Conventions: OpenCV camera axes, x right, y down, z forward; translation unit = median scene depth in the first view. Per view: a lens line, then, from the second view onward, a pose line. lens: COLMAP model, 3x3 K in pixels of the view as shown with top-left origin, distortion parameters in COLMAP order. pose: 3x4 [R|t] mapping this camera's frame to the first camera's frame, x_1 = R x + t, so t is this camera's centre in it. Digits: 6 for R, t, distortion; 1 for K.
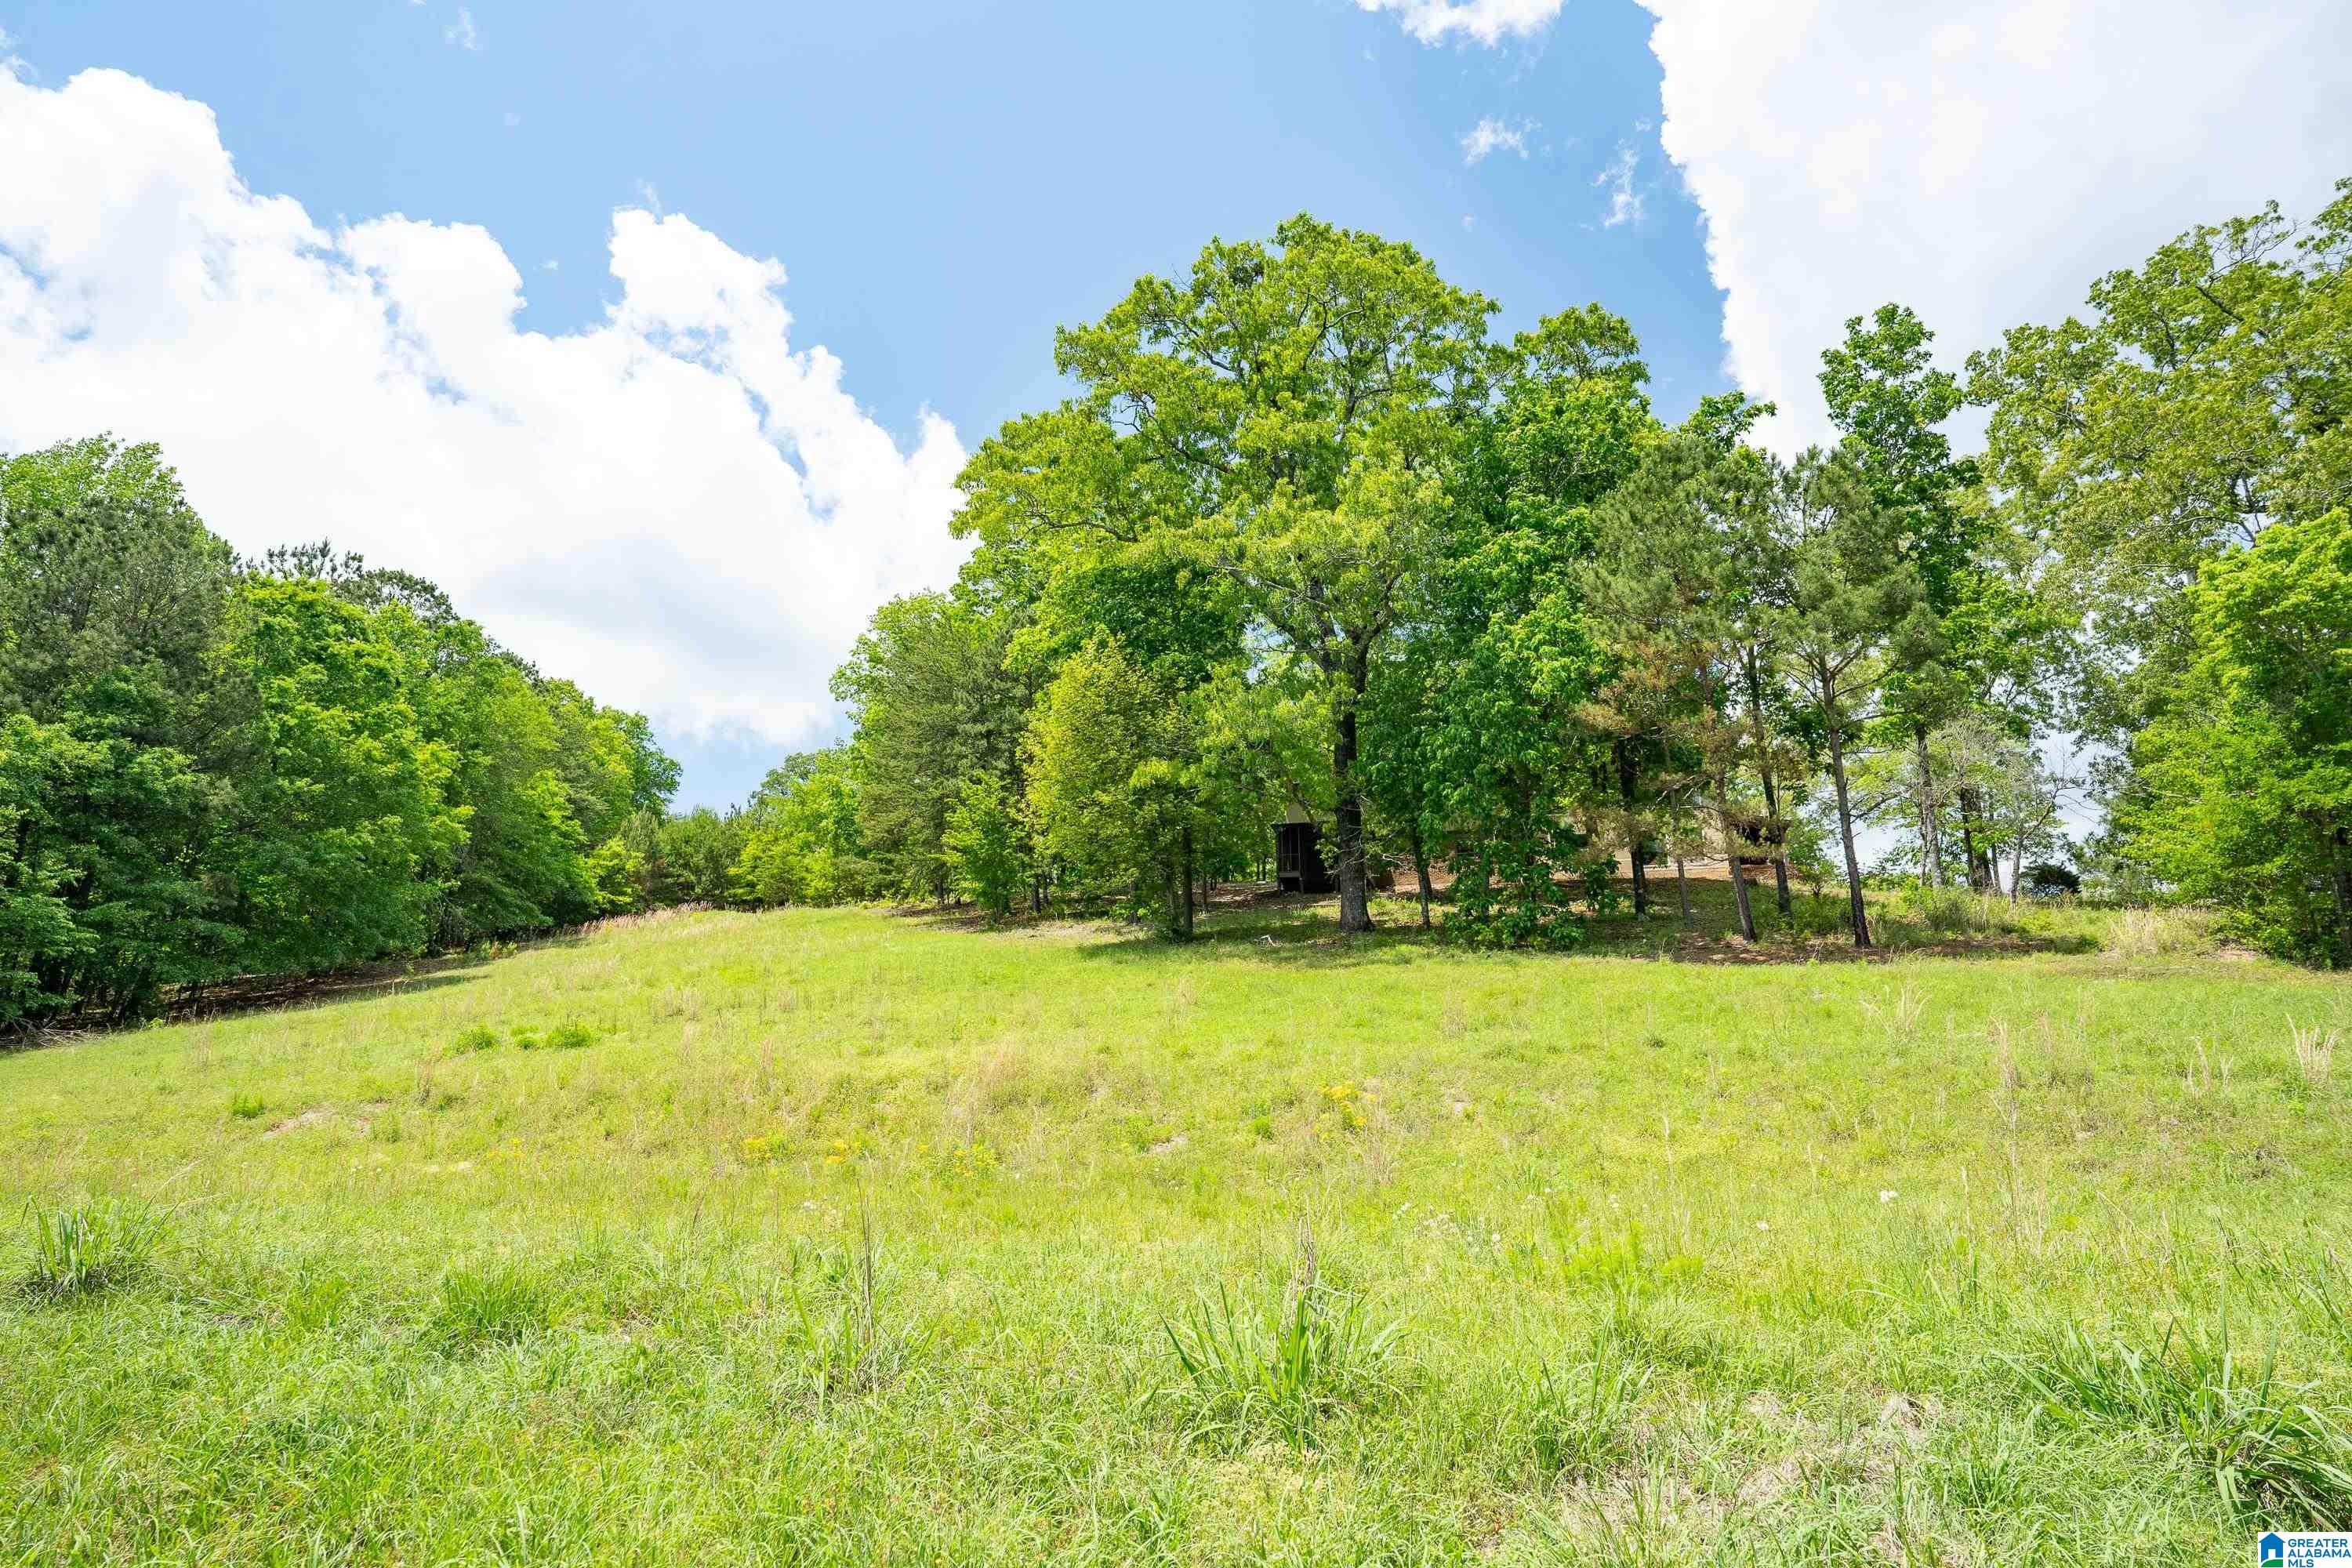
lens RADIAL K [[1191.1, 0, 1197.2], [0, 1191.1, 795.0], [0, 0, 1]] dist [-0.015103, 0.001273]
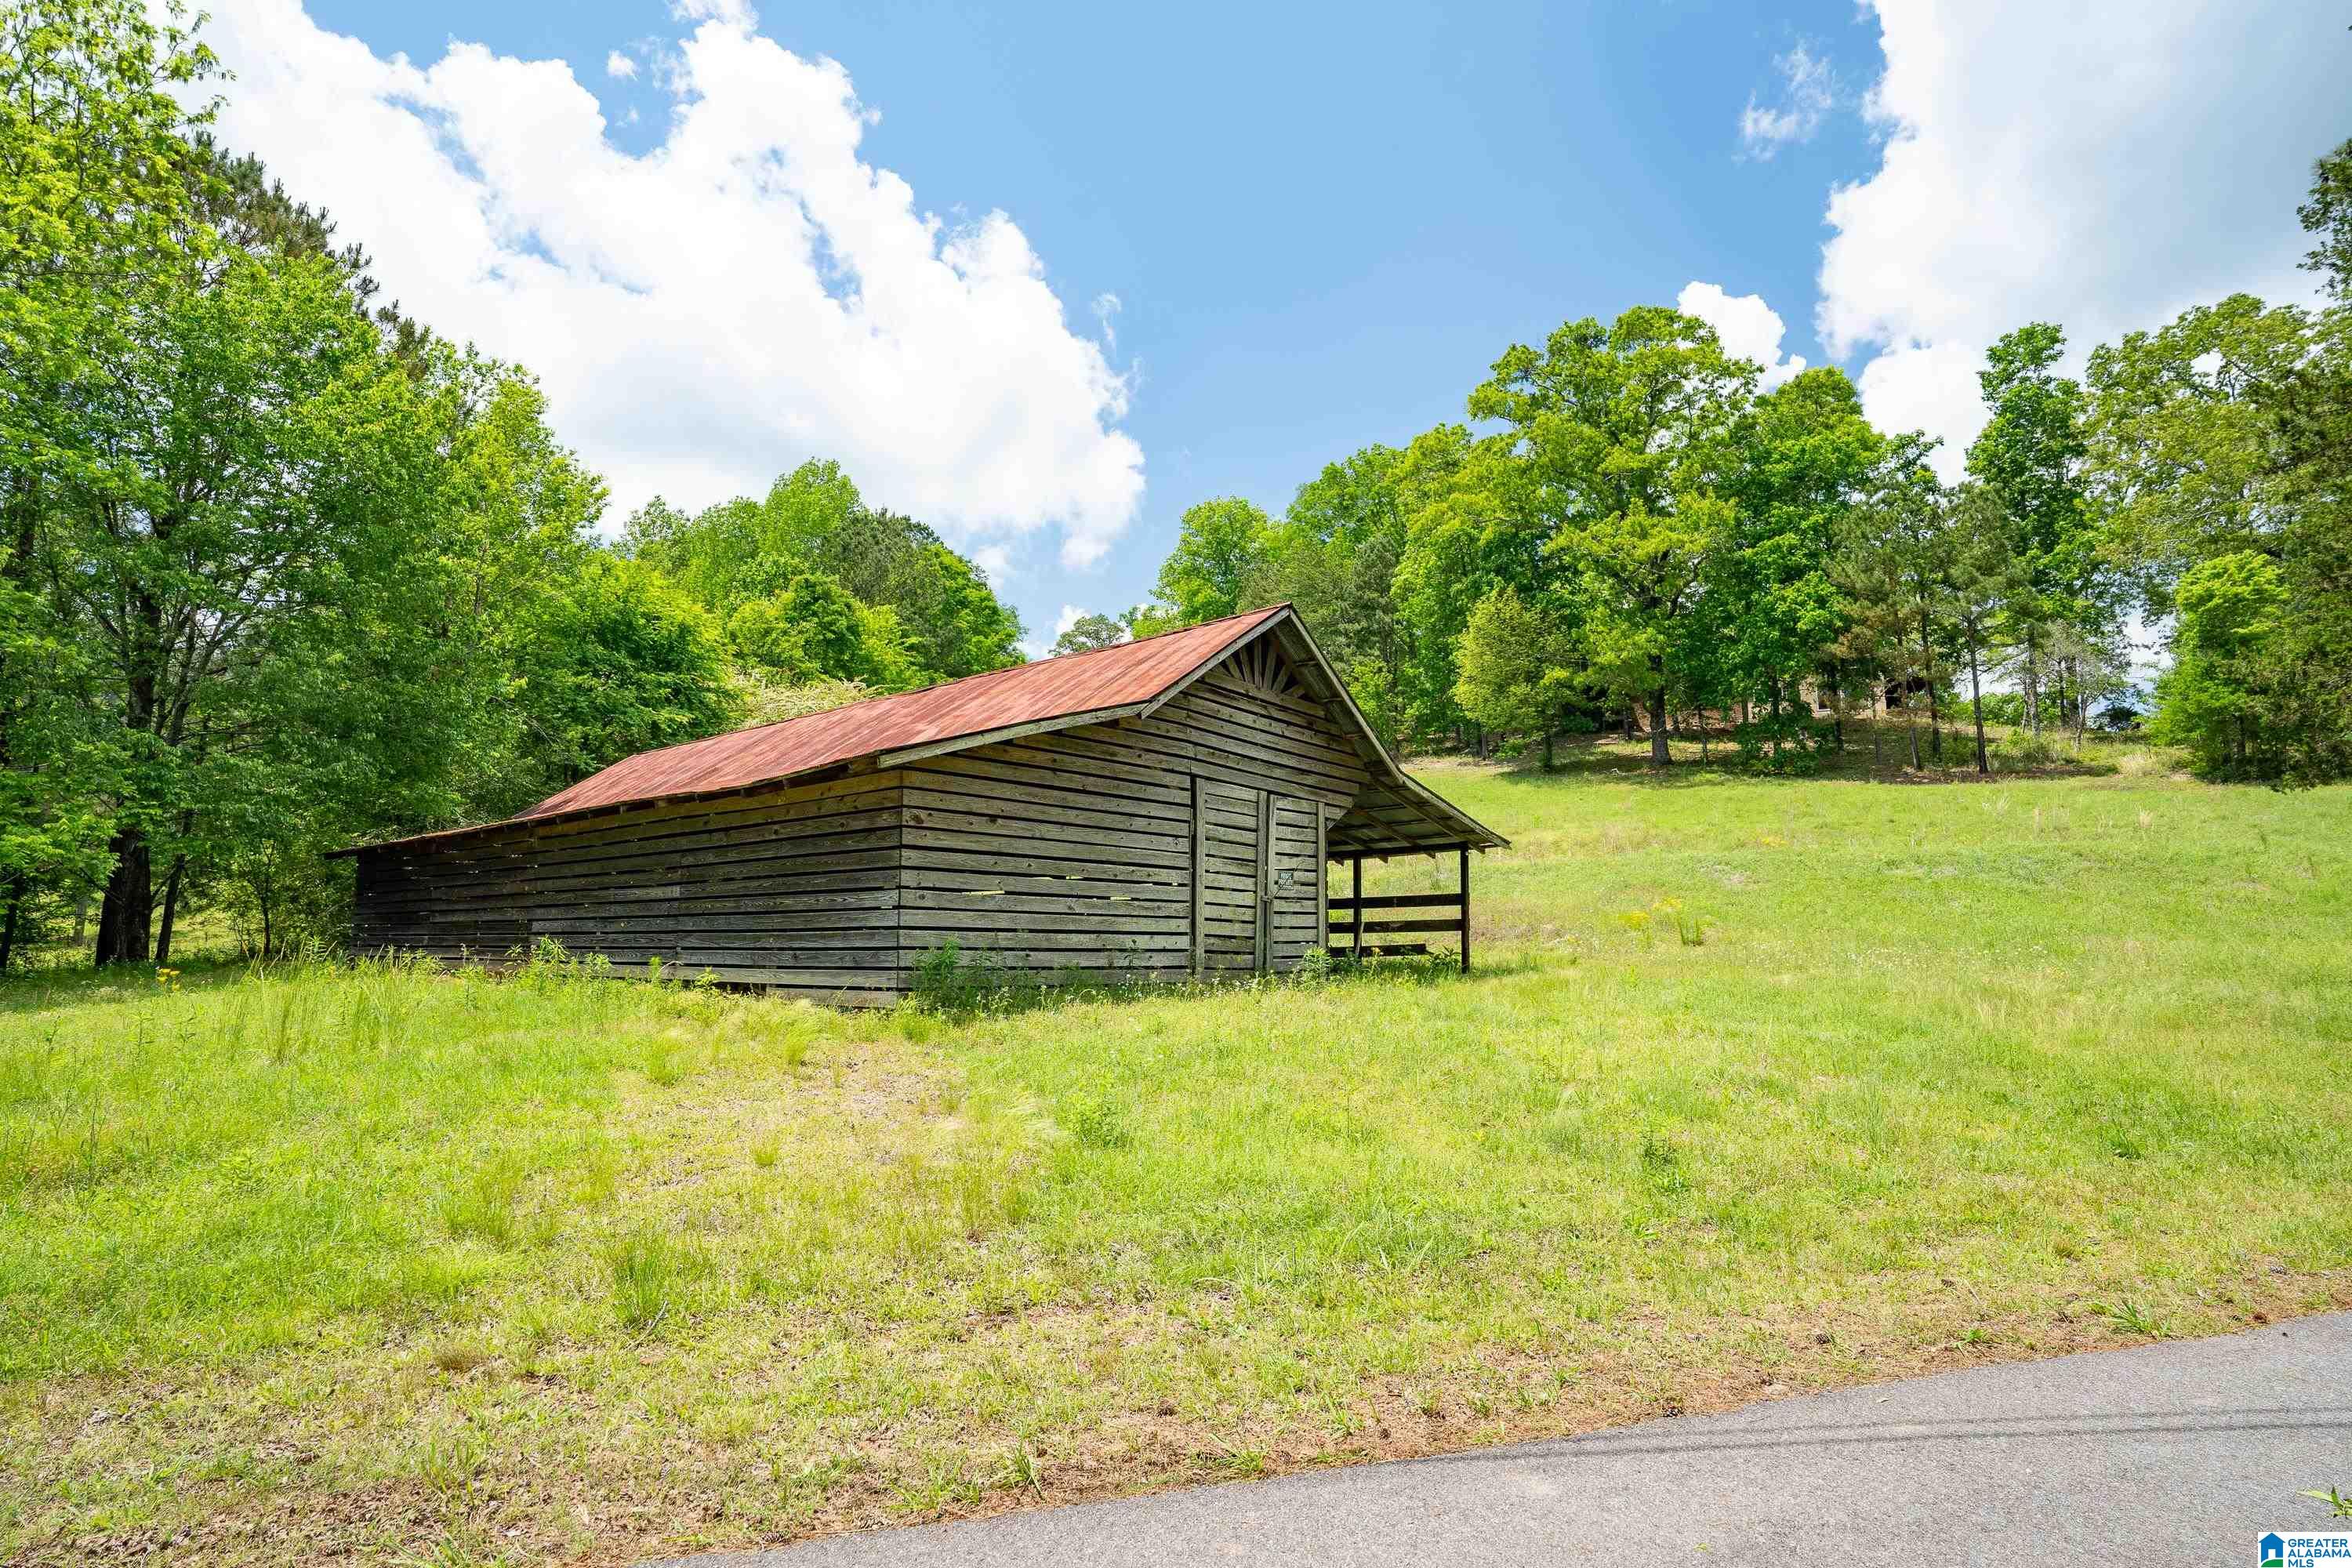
lens RADIAL K [[1191.1, 0, 1155.8], [0, 1191.1, 776.4], [0, 0, 1]] dist [-0.015103, 0.001273]
pose [[0.994673, -0.017356, -0.101608, -0.442751], [0.031789, 0.989326, 0.142208, -0.140307], [0.098055, -0.144681, 0.984608, -0.781521]]
